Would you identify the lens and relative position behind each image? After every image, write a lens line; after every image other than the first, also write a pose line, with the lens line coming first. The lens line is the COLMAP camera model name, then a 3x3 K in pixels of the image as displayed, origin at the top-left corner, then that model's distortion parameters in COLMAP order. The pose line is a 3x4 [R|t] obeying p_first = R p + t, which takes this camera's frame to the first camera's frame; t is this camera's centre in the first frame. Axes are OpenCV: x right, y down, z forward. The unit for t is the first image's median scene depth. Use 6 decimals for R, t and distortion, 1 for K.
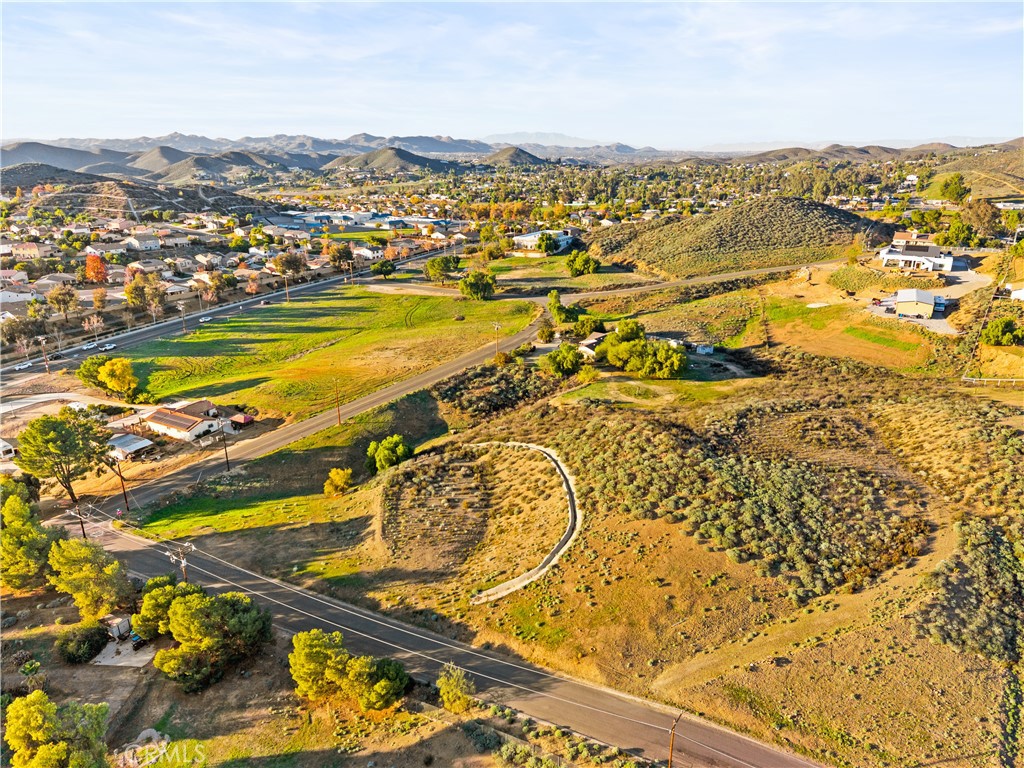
lens RADIAL K [[681.8, 0, 514.0], [0, 681.8, 383.9], [0, 0, 1]] dist [0.049027, -0.058258]
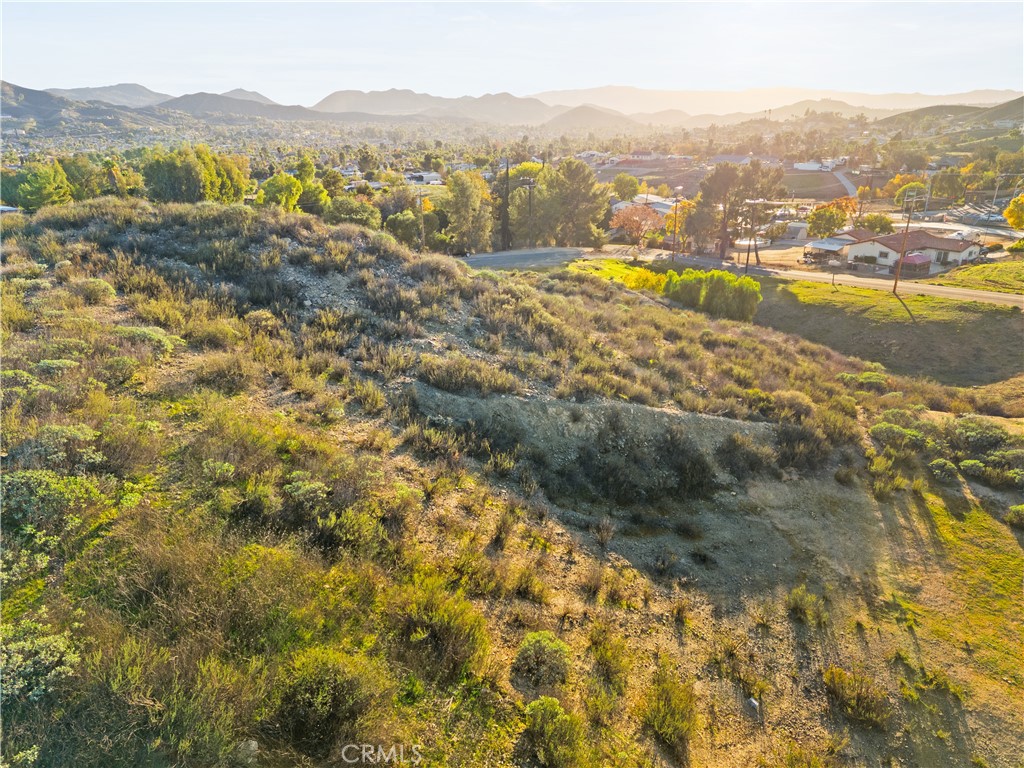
lens RADIAL K [[690.1, 0, 512.0], [0, 690.1, 384.0], [0, 0, 1]] dist [0.003554, 0.000389]
pose [[-0.410643, 0.326345, -0.851394, 0.518546], [-0.284767, 0.841145, 0.459765, -0.064286], [0.866187, 0.431248, -0.252478, 1.451267]]
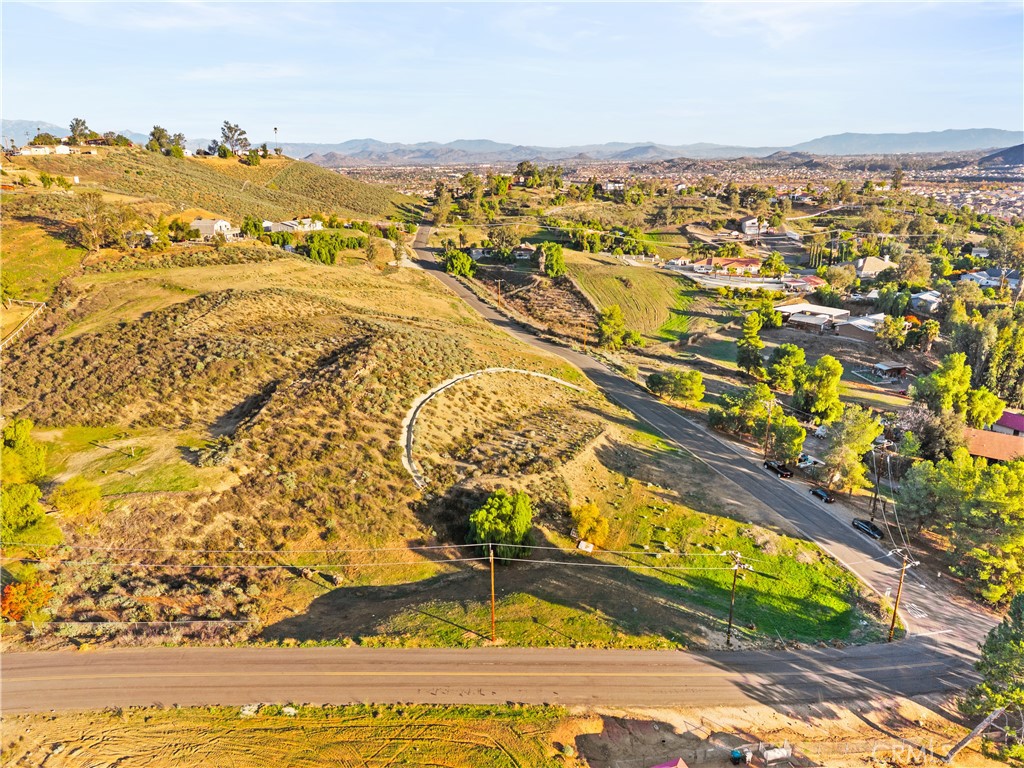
lens RADIAL K [[694.2, 0, 514.4], [0, 694.2, 387.1], [0, 0, 1]] dist [0.061465, -0.071234]
pose [[-0.770736, -0.188840, 0.608527, -0.830833], [0.214150, 0.822733, 0.526546, -0.522343], [-0.600088, 0.536144, -0.593669, 1.879729]]
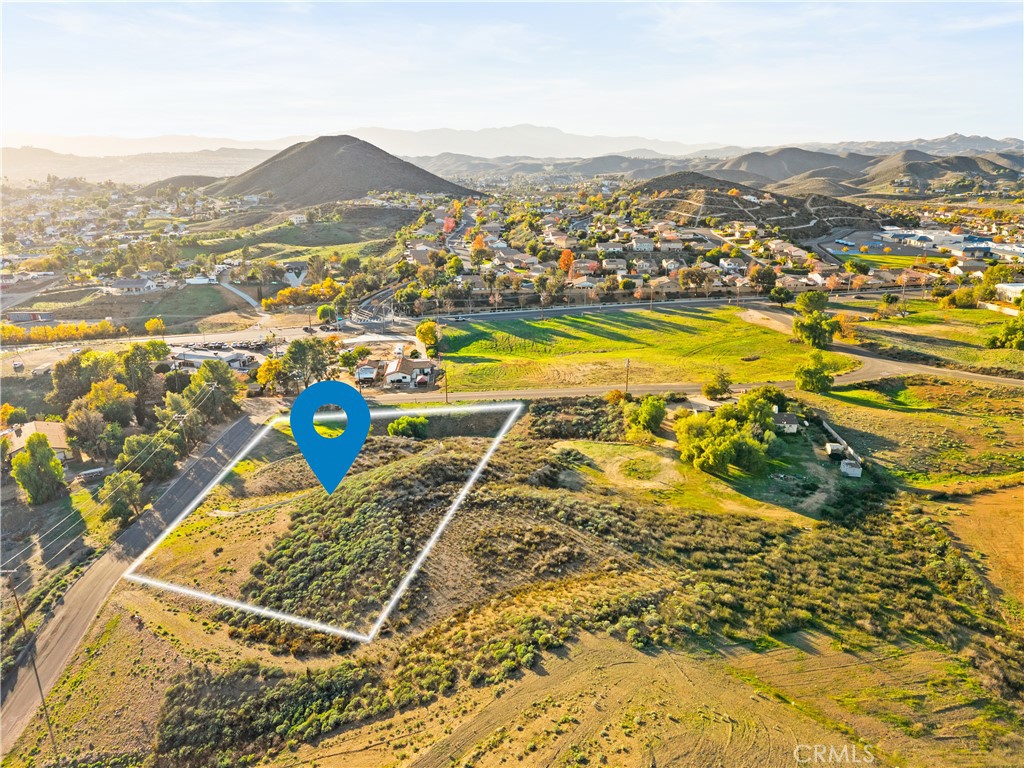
lens RADIAL K [[678.8, 0, 514.8], [0, 678.8, 383.1], [0, 0, 1]] dist [0.078582, -0.094358]
pose [[0.549496, 0.259511, -0.794171, 1.253055], [-0.262170, 0.956086, 0.131022, -0.269280], [0.793297, 0.136212, 0.593402, 0.571724]]
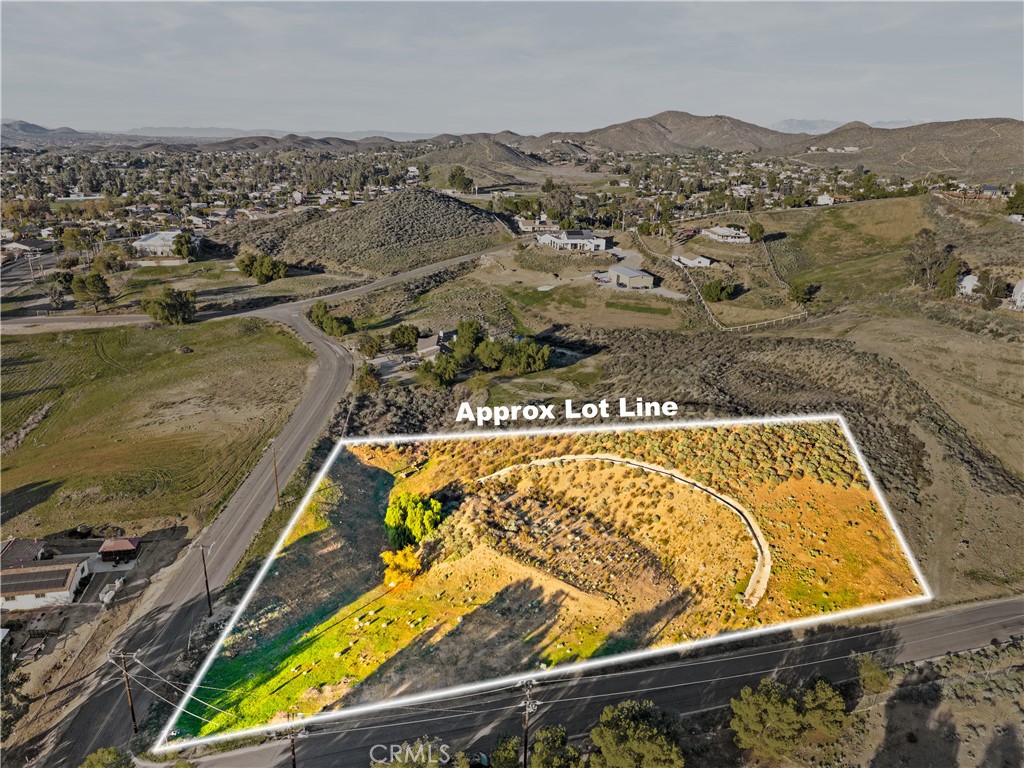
lens RADIAL K [[694.2, 0, 514.4], [0, 694.2, 387.1], [0, 0, 1]] dist [0.061465, -0.071234]
pose [[0.744548, -0.193914, 0.638784, -0.840512], [0.184681, 0.979368, 0.082046, -0.133036], [-0.641515, 0.056885, 0.764999, 0.383254]]
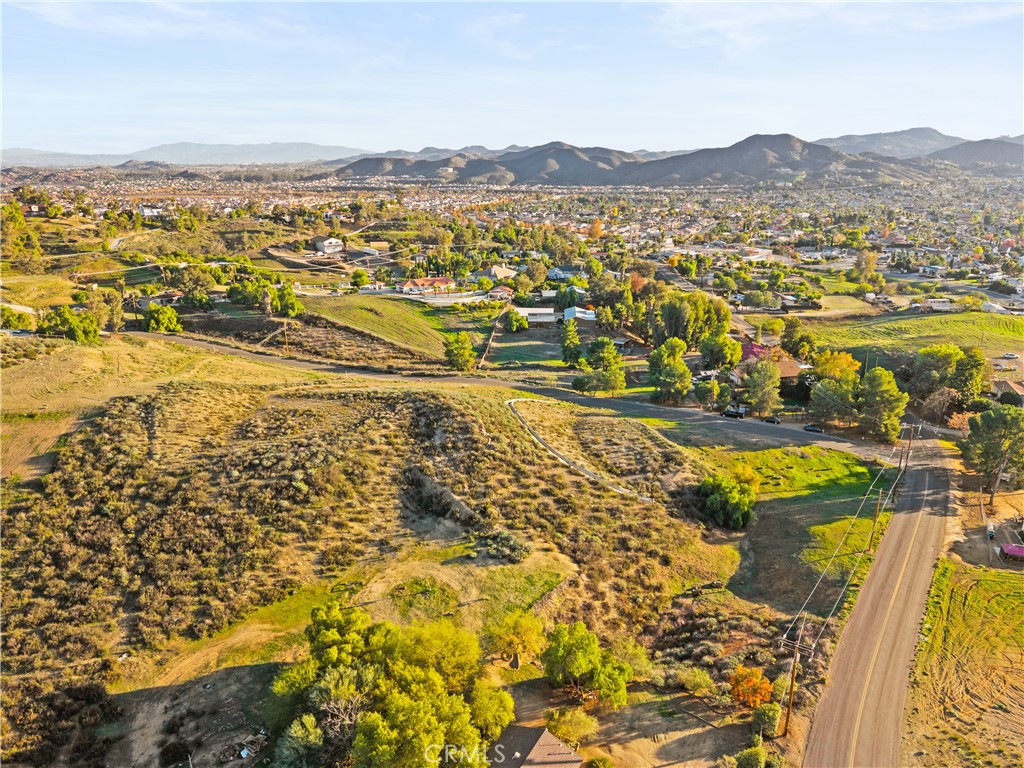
lens RADIAL K [[681.8, 0, 514.0], [0, 681.8, 383.9], [0, 0, 1]] dist [0.049027, -0.058258]
pose [[-0.987518, 0.050699, -0.149123, 0.309133], [-0.047758, 0.805823, 0.590227, -0.748491], [0.150091, 0.589982, -0.793344, 2.226670]]
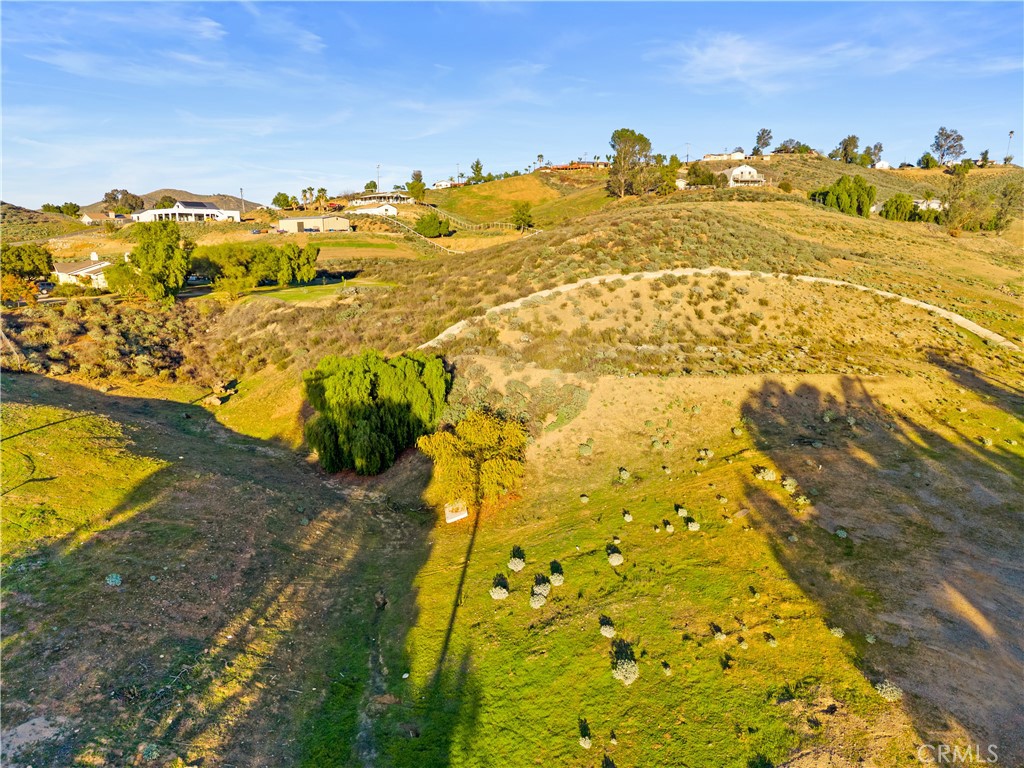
lens RADIAL K [[678.8, 0, 514.8], [0, 678.8, 383.1], [0, 0, 1]] dist [0.078582, -0.094358]
pose [[0.163261, -0.194676, 0.967185, -0.716031], [0.317469, 0.938563, 0.135326, 0.101470], [-0.934109, 0.284958, 0.215035, 1.208454]]
